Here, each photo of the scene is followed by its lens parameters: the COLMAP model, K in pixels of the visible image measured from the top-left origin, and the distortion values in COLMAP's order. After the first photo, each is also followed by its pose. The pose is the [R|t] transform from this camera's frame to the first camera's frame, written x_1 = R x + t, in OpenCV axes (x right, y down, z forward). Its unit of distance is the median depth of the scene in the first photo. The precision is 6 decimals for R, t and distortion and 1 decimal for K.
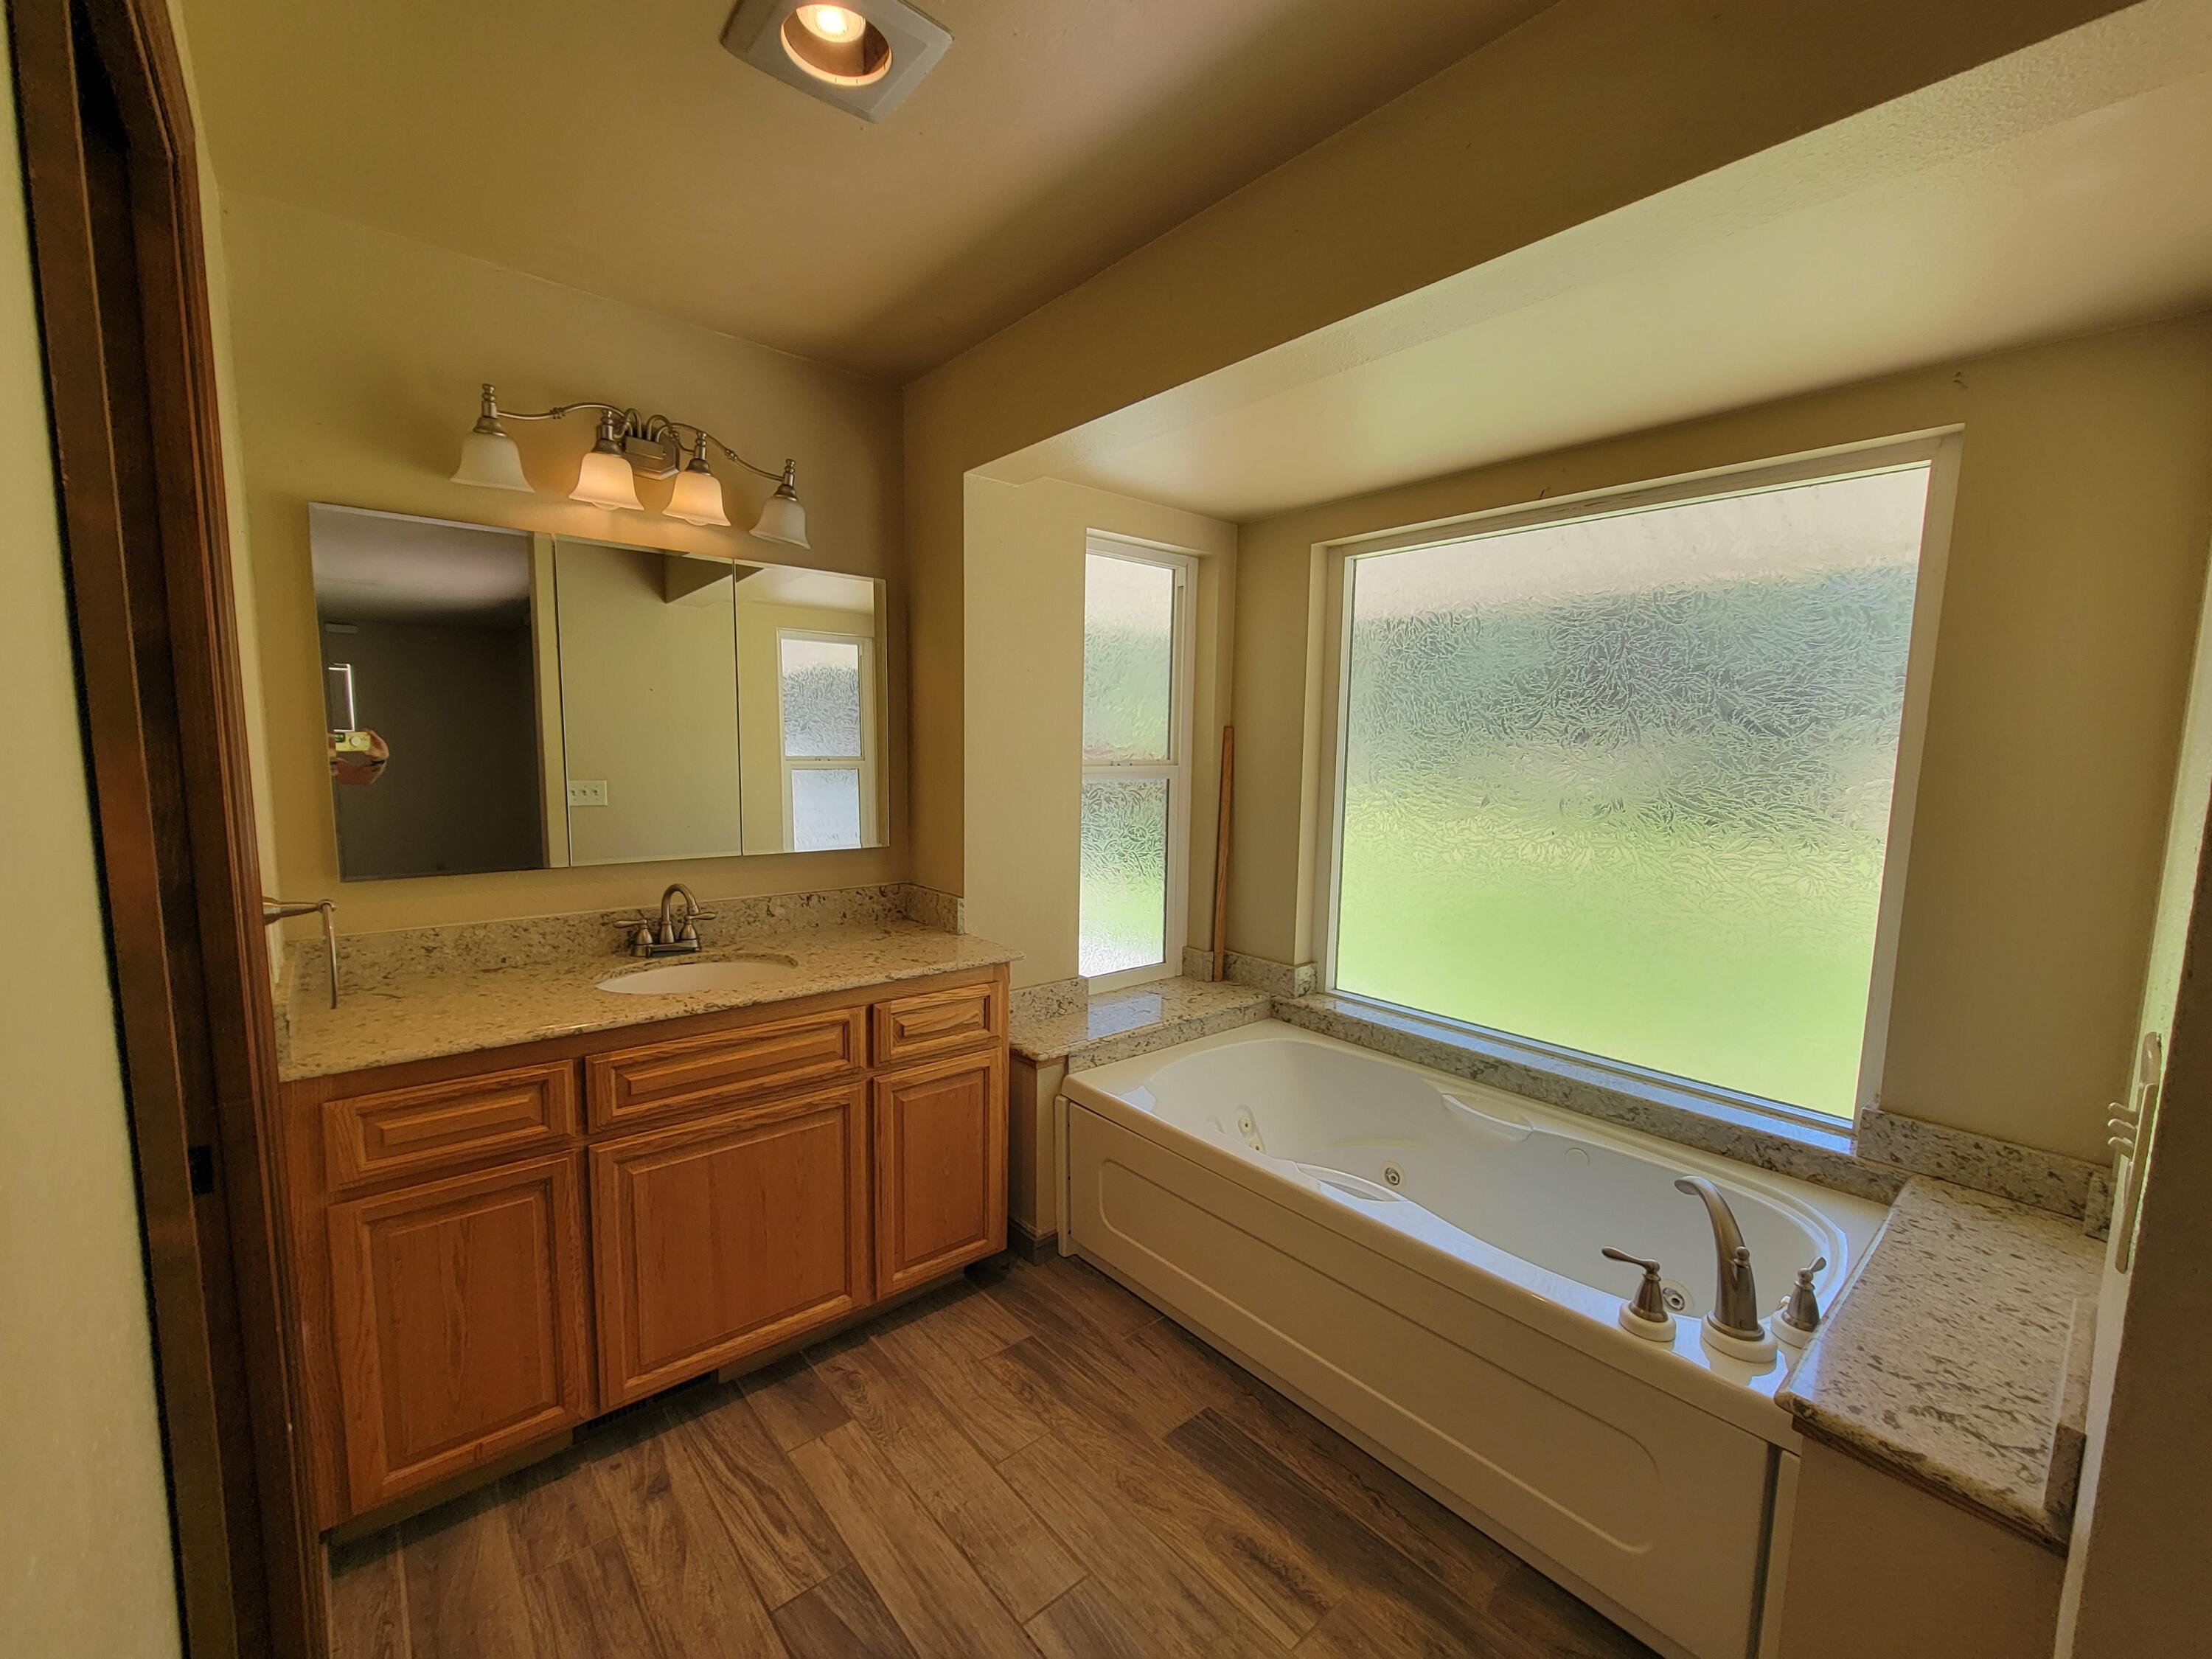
lens RADIAL K [[903.4, 0, 1100.4], [0, 903.4, 841.2], [0, 0, 1]] dist [-0.000607, 0.000247]
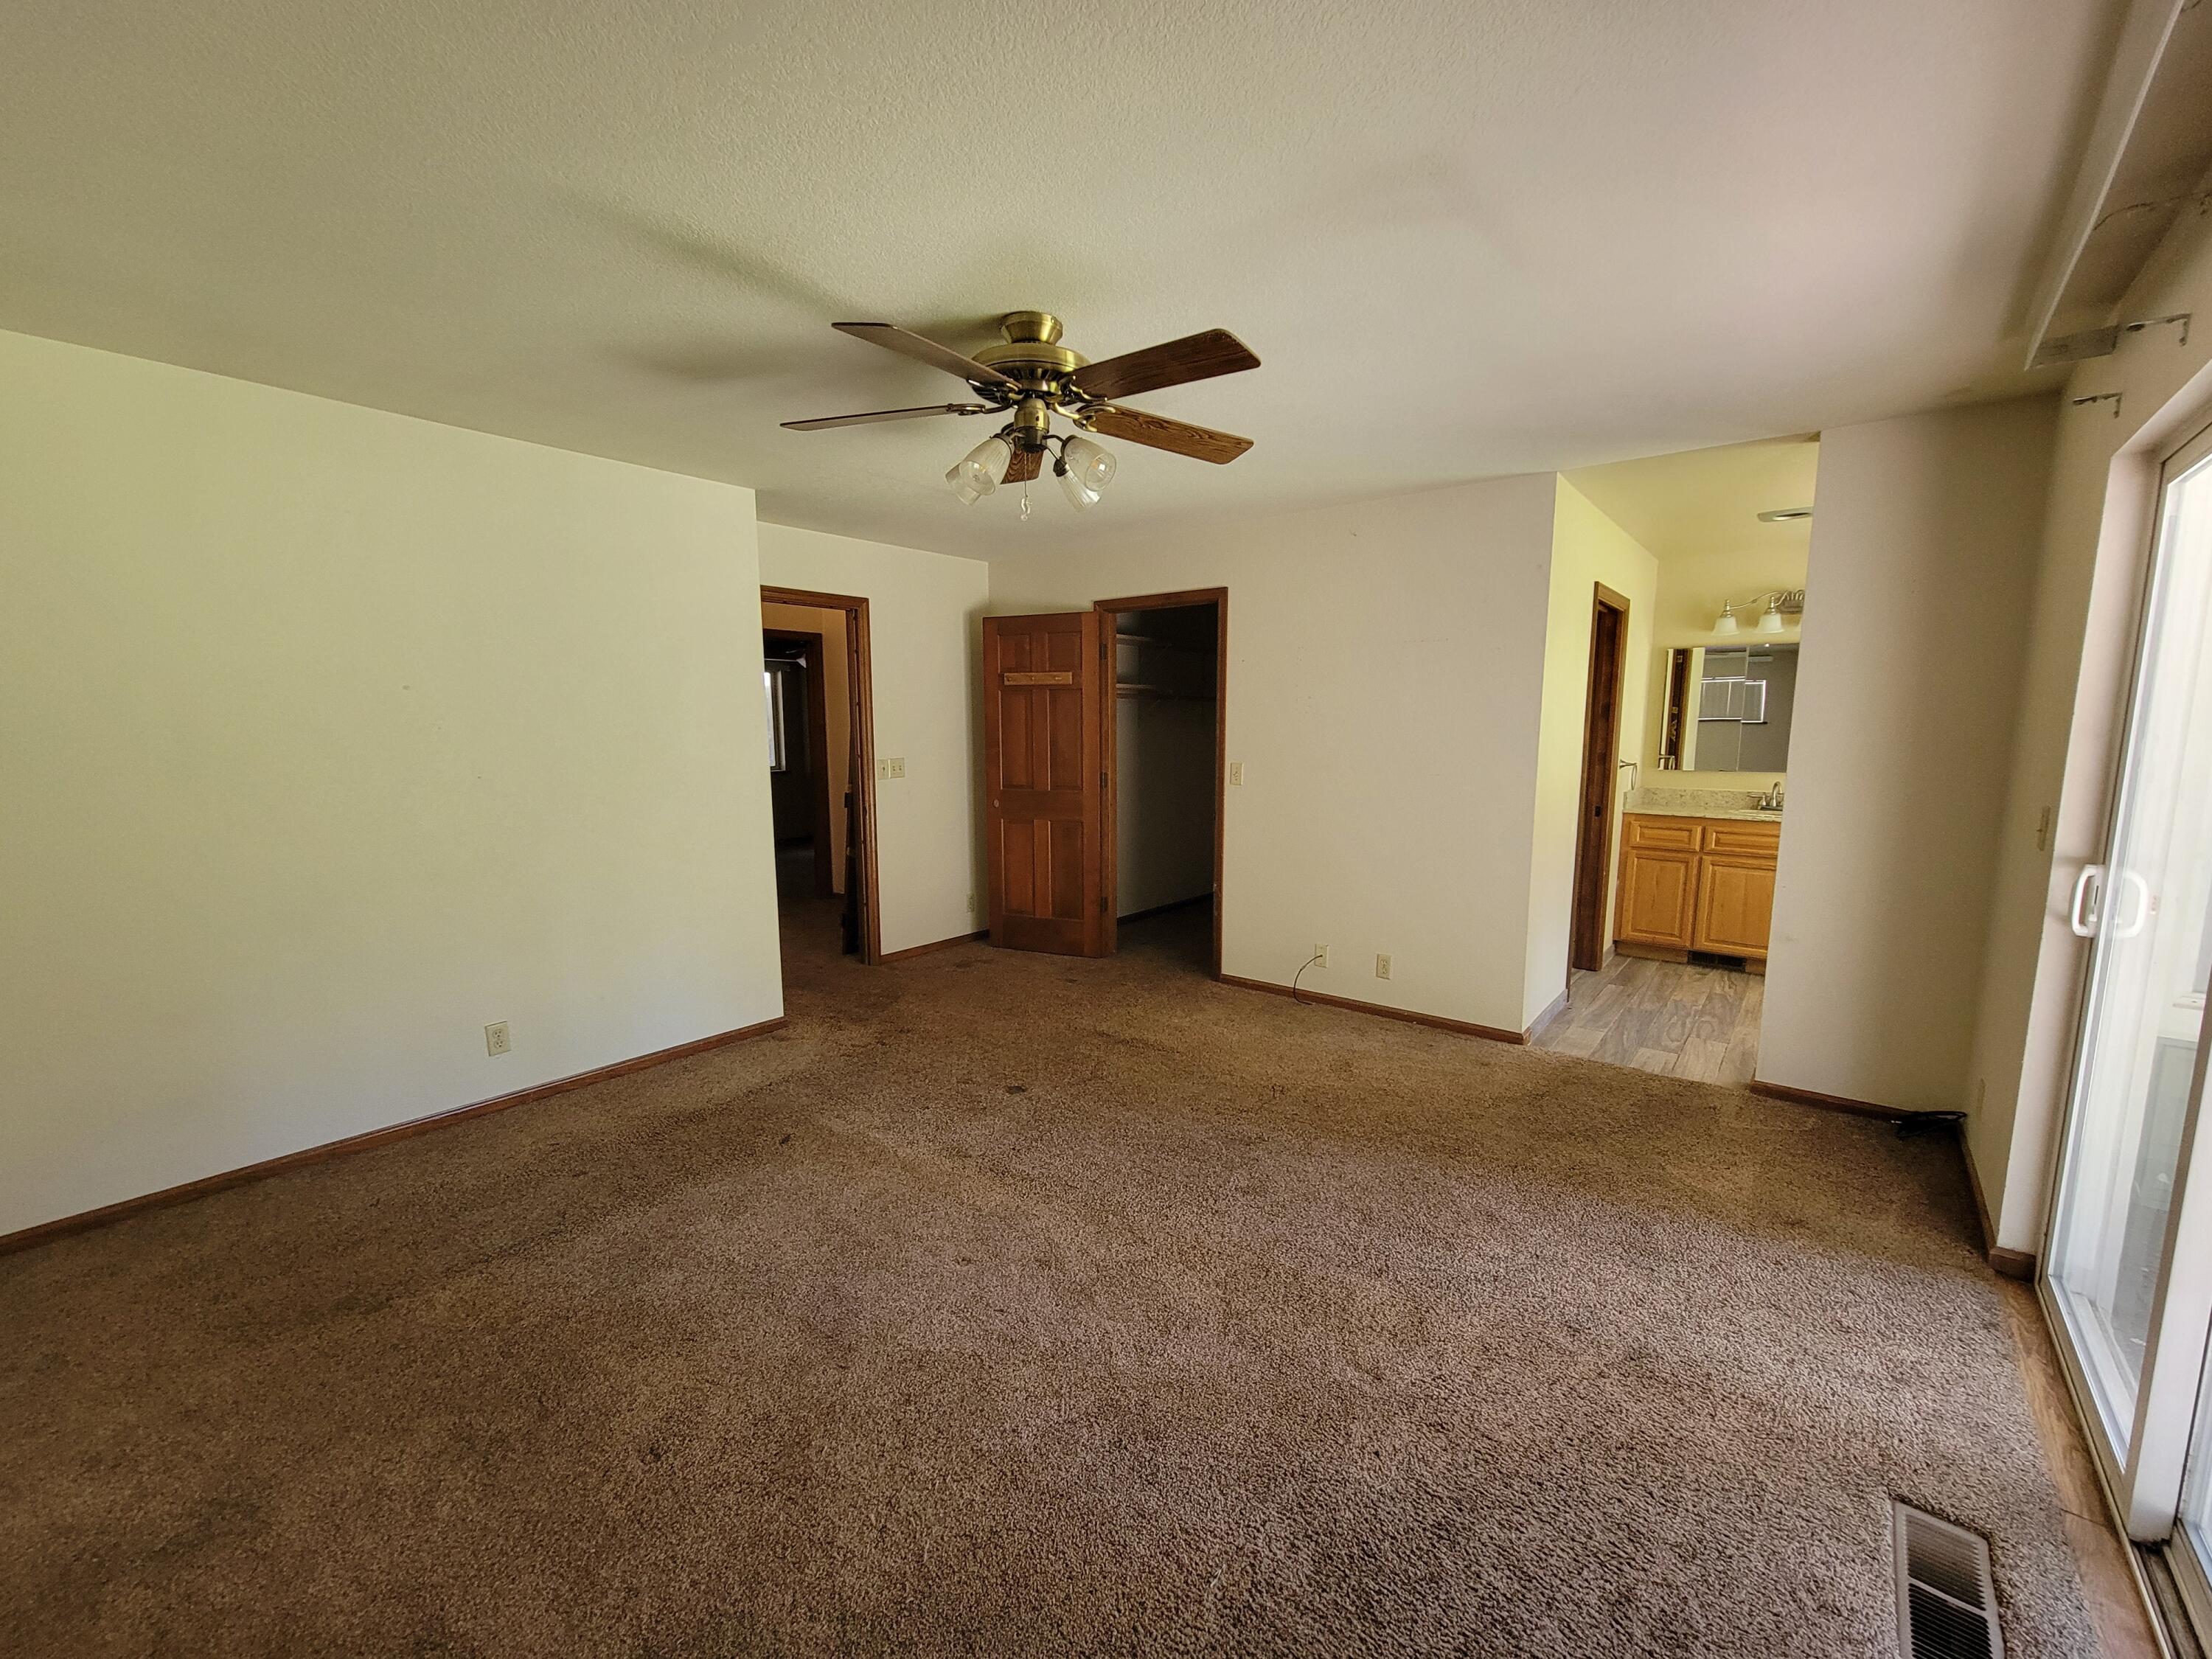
lens RADIAL K [[903.4, 0, 1103.3], [0, 903.4, 835.5], [0, 0, 1]] dist [-0.000607, 0.000247]
pose [[0.170418, 0.113195, -0.978849, 2.037685], [-0.111605, 0.989205, 0.094962, 0.205407], [0.979031, 0.093062, 0.181212, -1.514404]]
